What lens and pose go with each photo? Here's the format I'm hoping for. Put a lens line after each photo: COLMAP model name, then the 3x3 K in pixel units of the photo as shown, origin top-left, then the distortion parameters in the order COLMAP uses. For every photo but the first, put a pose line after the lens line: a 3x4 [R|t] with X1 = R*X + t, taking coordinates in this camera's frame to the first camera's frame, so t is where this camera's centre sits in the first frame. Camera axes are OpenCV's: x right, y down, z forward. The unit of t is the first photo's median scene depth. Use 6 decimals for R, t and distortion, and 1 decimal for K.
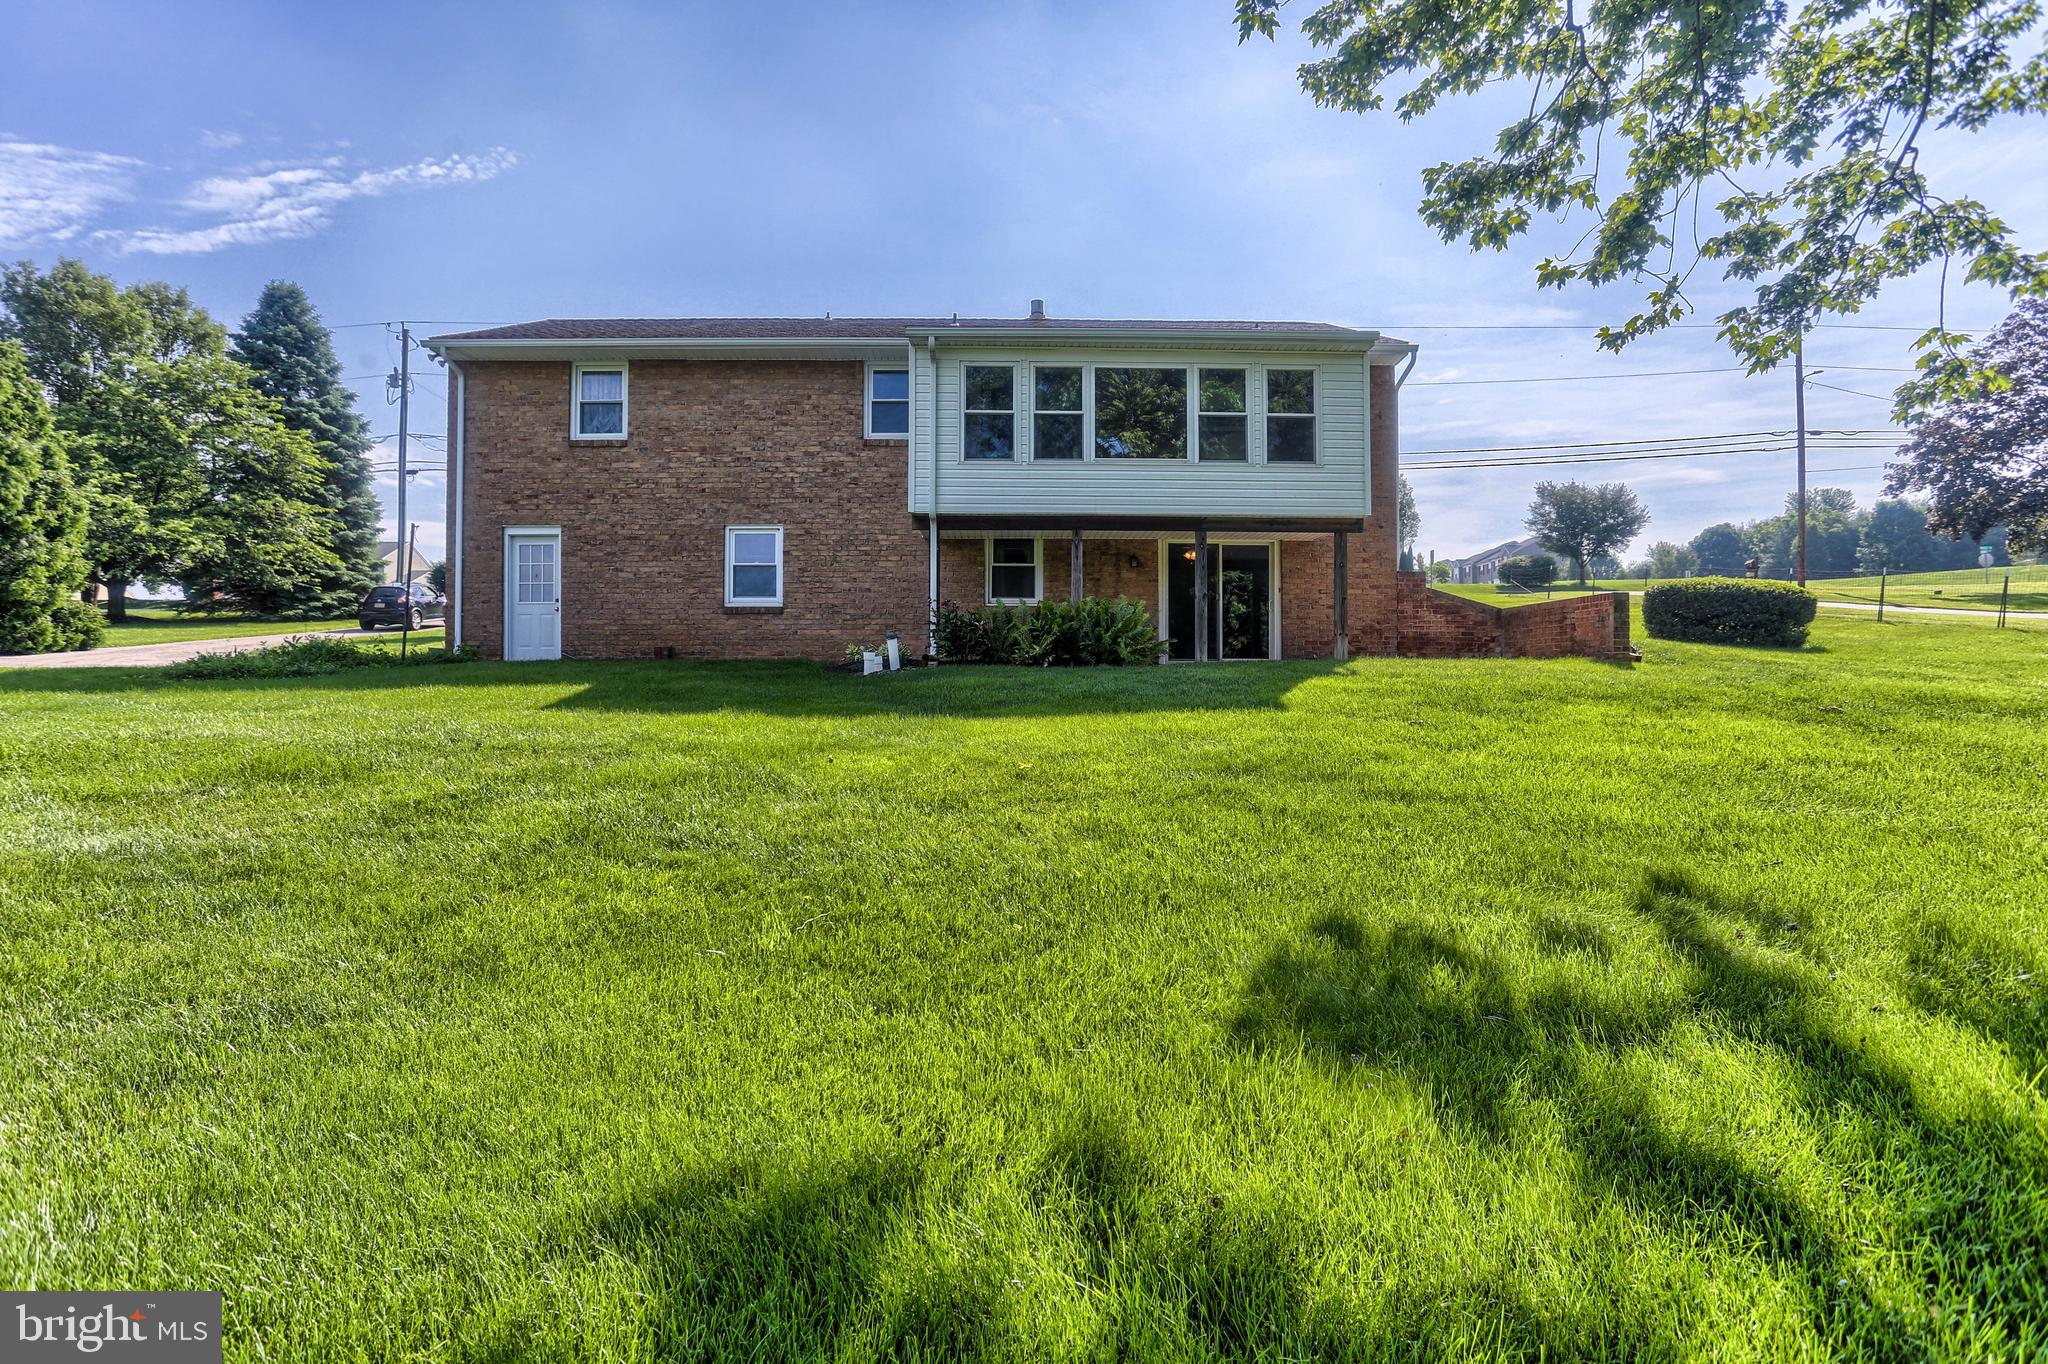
lens RADIAL K [[1056.0, 0, 980.1], [0, 1056.0, 651.8], [0, 0, 1]] dist [-0.053439, 0.028013]
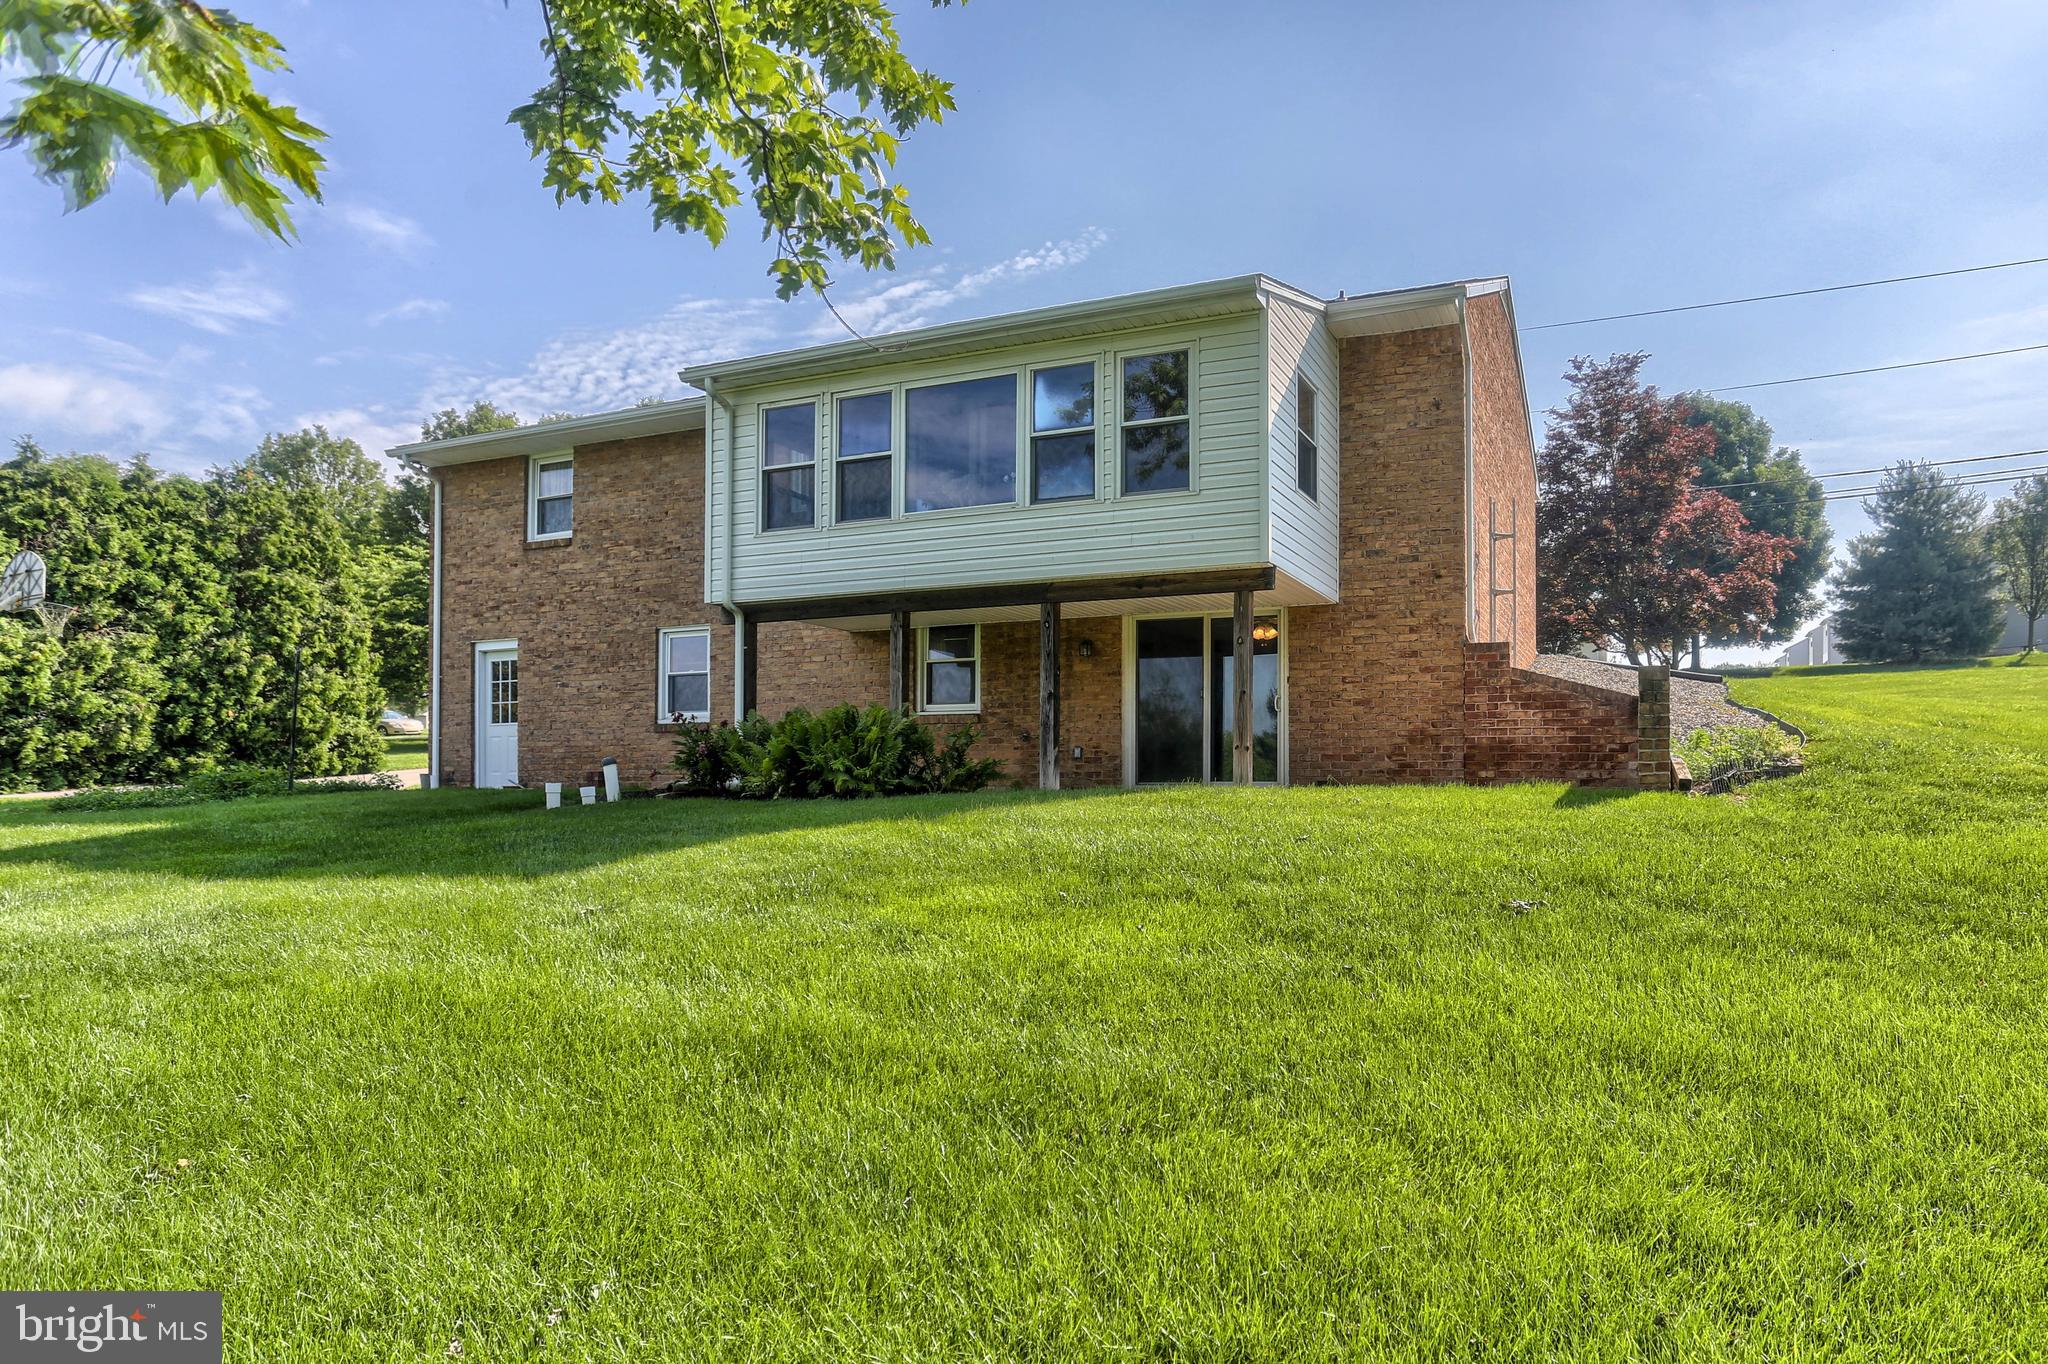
lens RADIAL K [[1212.5, 0, 1128.1], [0, 1212.5, 770.7], [0, 0, 1]] dist [-0.026881, 0.000941]
pose [[0.925806, -0.008584, -0.377902, 0.482020], [0.013039, 0.999872, 0.009232, -0.008798], [0.377774, -0.013475, 0.925800, 0.234519]]
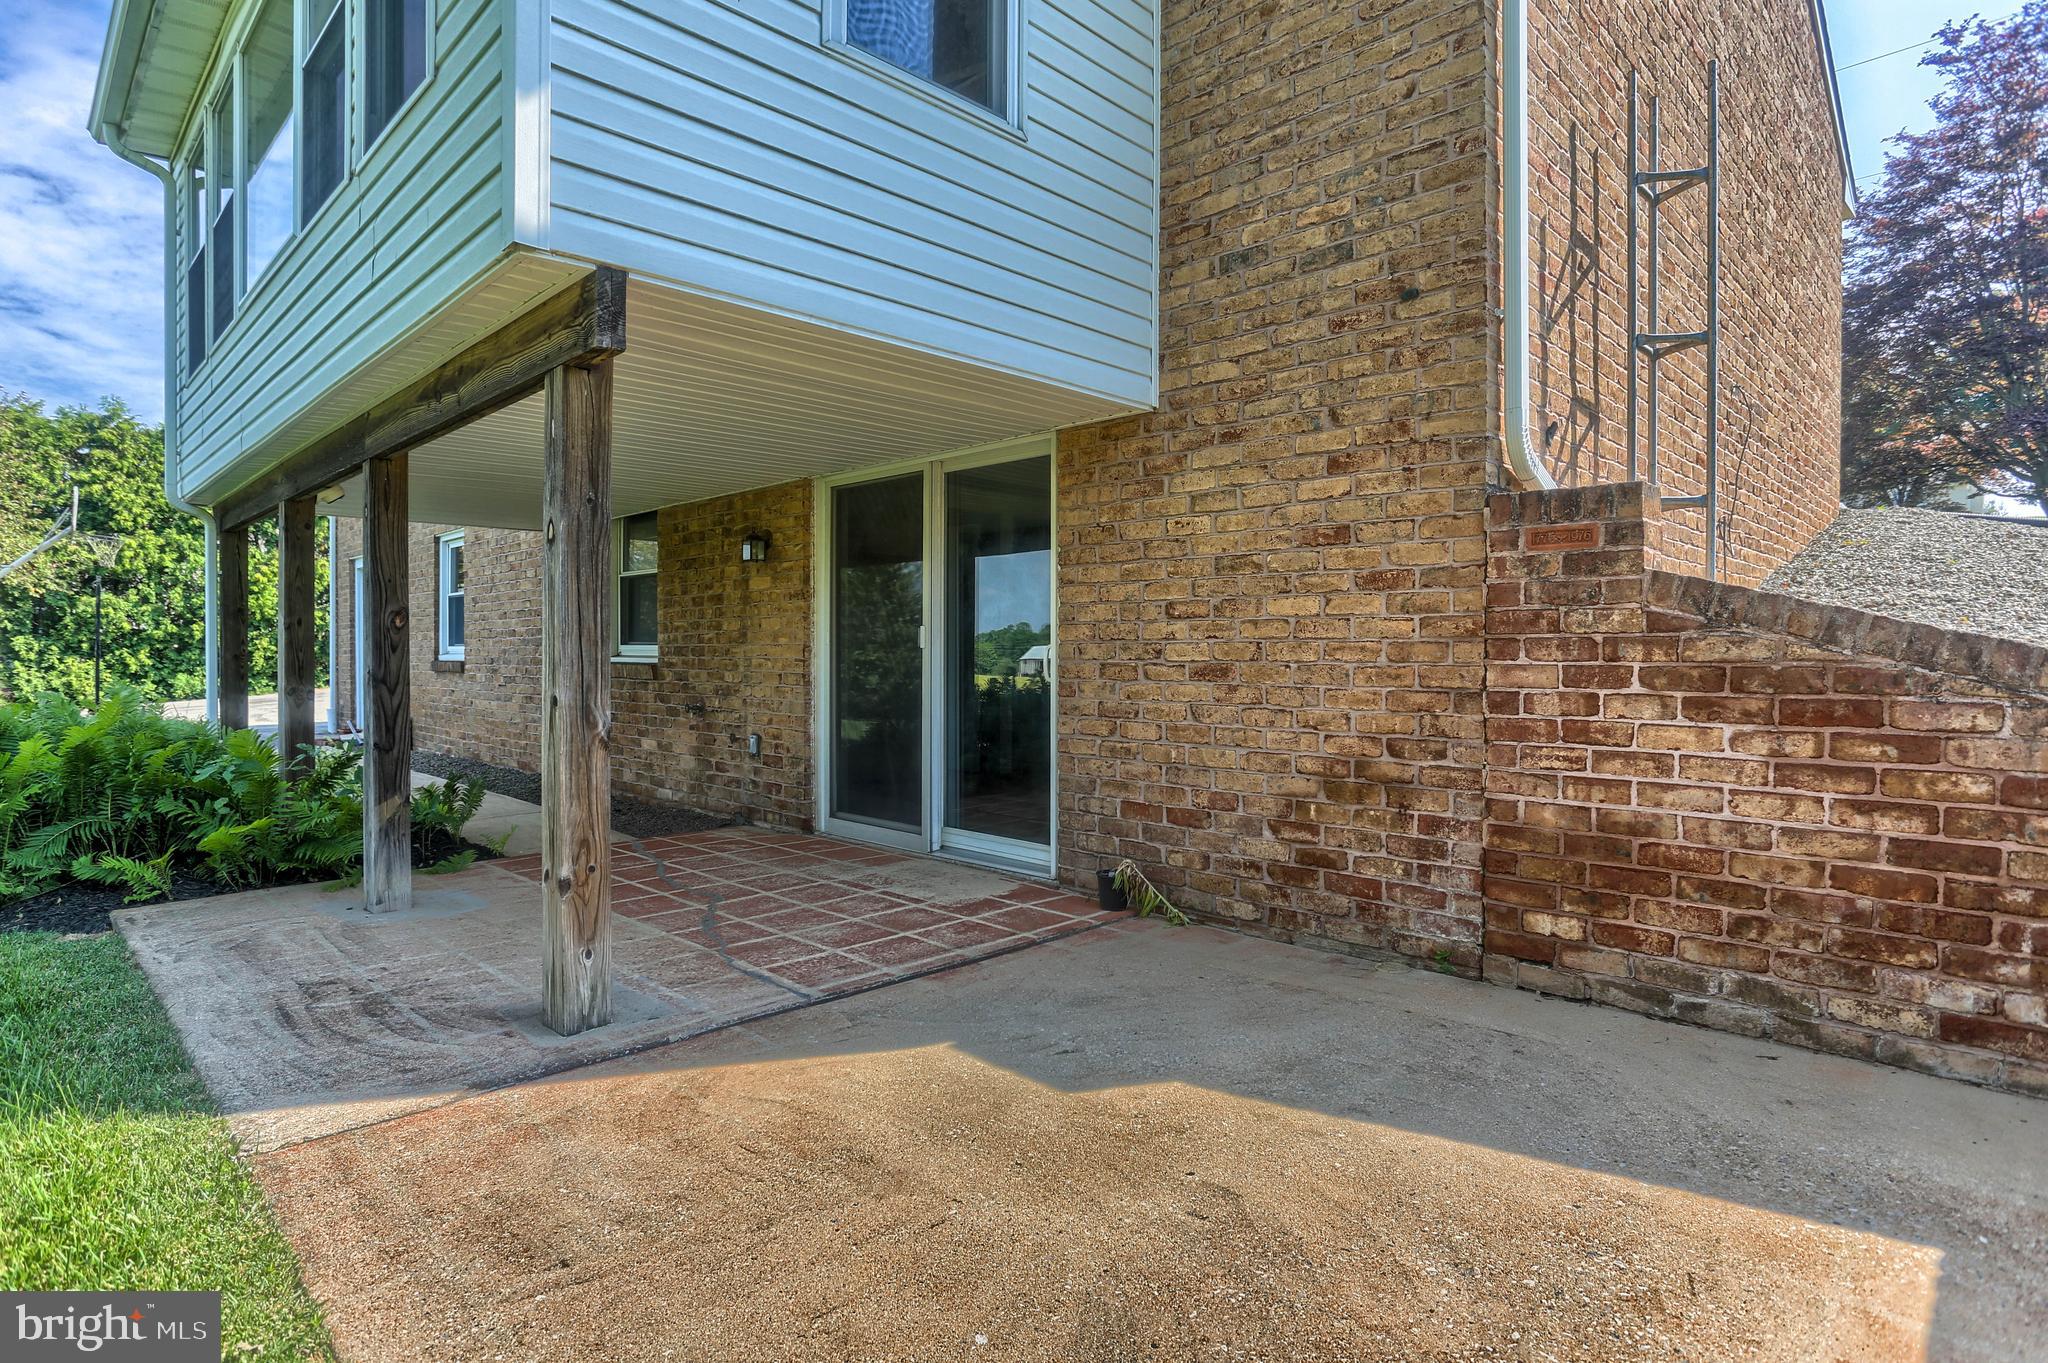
lens RADIAL K [[1036.0, 0, 1014.1], [0, 1036.0, 661.8], [0, 0, 1]] dist [-0.045273, 0.025420]
pose [[0.718840, 0.003880, -0.695164, 0.465169], [0.024558, 0.999219, 0.030971, -0.053243], [0.694741, -0.039335, 0.718183, 0.787248]]
